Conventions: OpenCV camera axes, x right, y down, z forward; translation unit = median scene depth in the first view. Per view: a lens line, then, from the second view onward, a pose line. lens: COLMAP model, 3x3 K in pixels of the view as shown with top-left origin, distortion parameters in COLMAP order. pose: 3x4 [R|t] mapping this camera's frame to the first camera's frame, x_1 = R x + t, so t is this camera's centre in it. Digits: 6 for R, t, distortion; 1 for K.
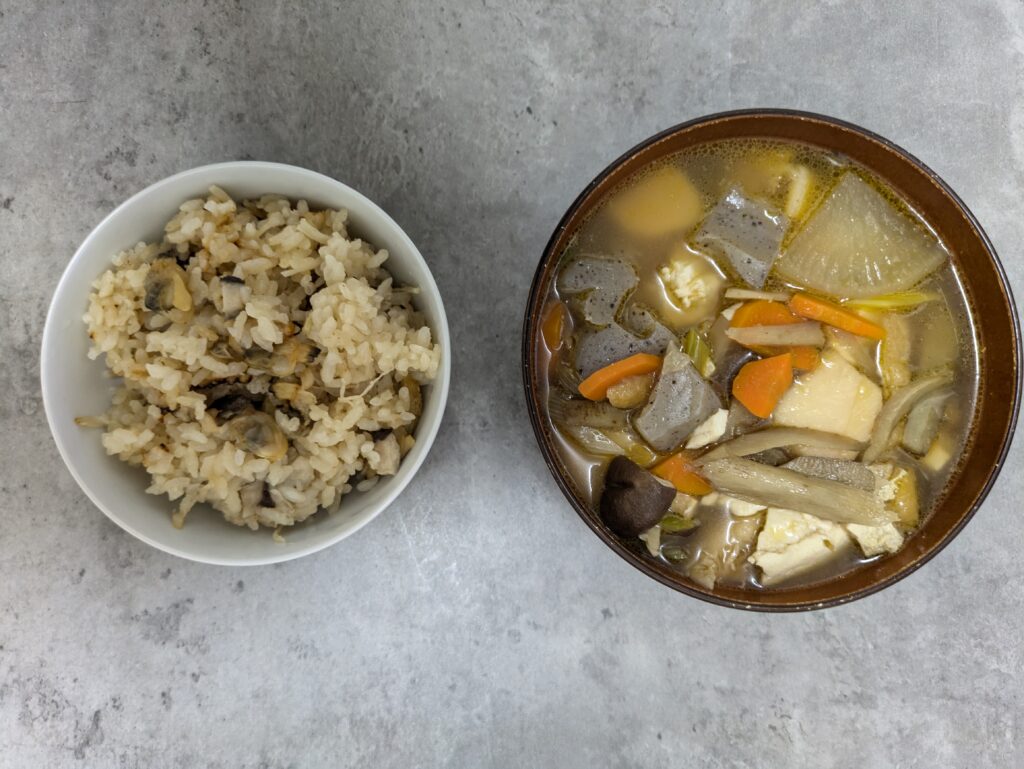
lens RADIAL K [[742.7, 0, 510.9], [0, 742.7, 405.5], [0, 0, 1]] dist [-0.004943, -0.017135]
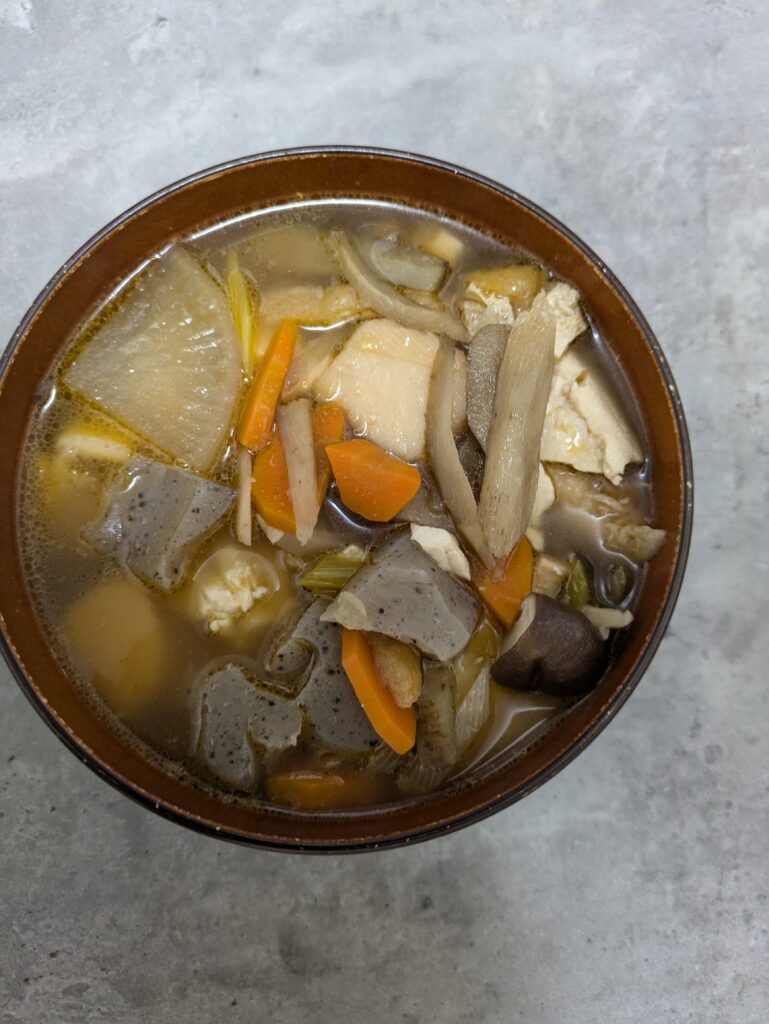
lens RADIAL K [[742.7, 0, 390.8], [0, 742.7, 515.3], [0, 0, 1]] dist [-0.004943, -0.017135]
pose [[-0.085367, -0.983937, 0.156784, 0.190843], [0.994473, -0.074491, 0.073991, -0.064321], [-0.061123, 0.162234, 0.984857, 0.300098]]
